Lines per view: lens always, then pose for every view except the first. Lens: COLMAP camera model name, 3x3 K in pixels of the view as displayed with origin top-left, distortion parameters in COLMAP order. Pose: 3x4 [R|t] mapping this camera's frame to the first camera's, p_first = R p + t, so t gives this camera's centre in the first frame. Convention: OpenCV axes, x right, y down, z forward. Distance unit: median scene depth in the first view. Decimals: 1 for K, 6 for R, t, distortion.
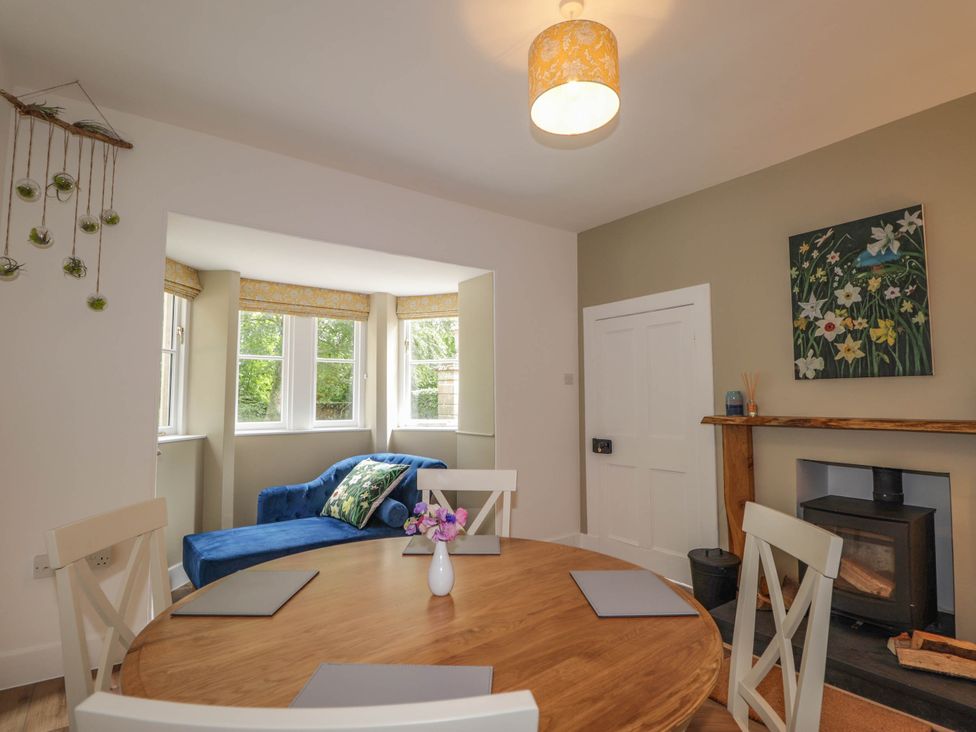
lens RADIAL K [[510.4, 0, 491.0], [0, 510.4, 364.2], [0, 0, 1]] dist [0.001233, -0.013414]
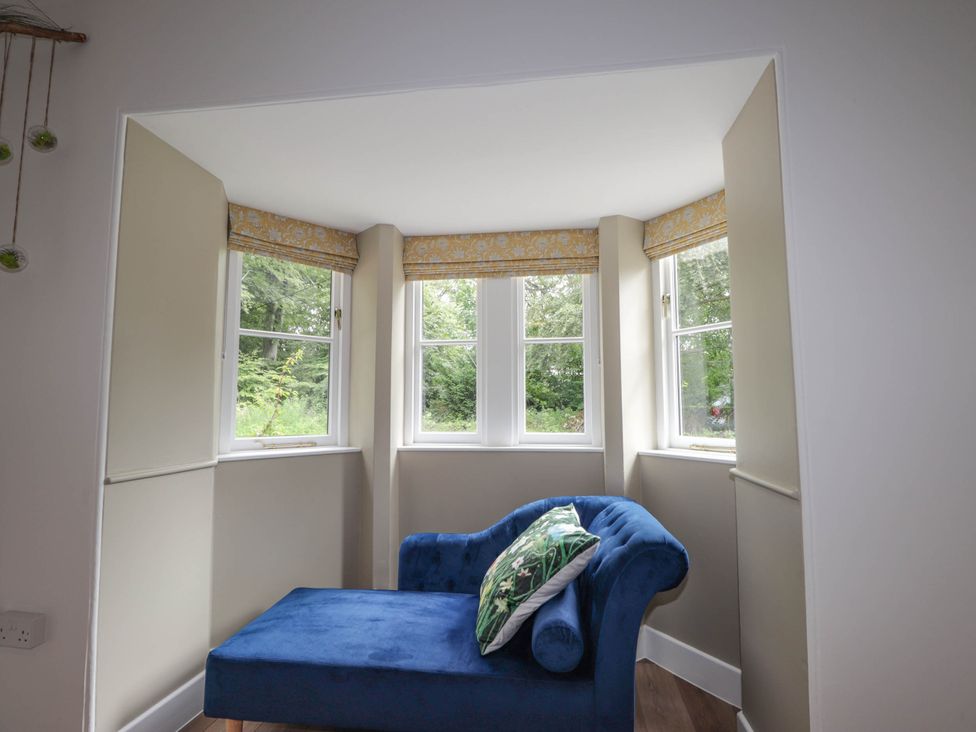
lens RADIAL K [[510.4, 0, 491.0], [0, 510.4, 364.2], [0, 0, 1]] dist [0.001233, -0.013414]
pose [[0.719955, -0.055877, -0.691768, 0.202520], [0.049250, 0.998354, -0.029385, 0.092794], [0.692272, -0.012914, 0.721522, 1.160243]]
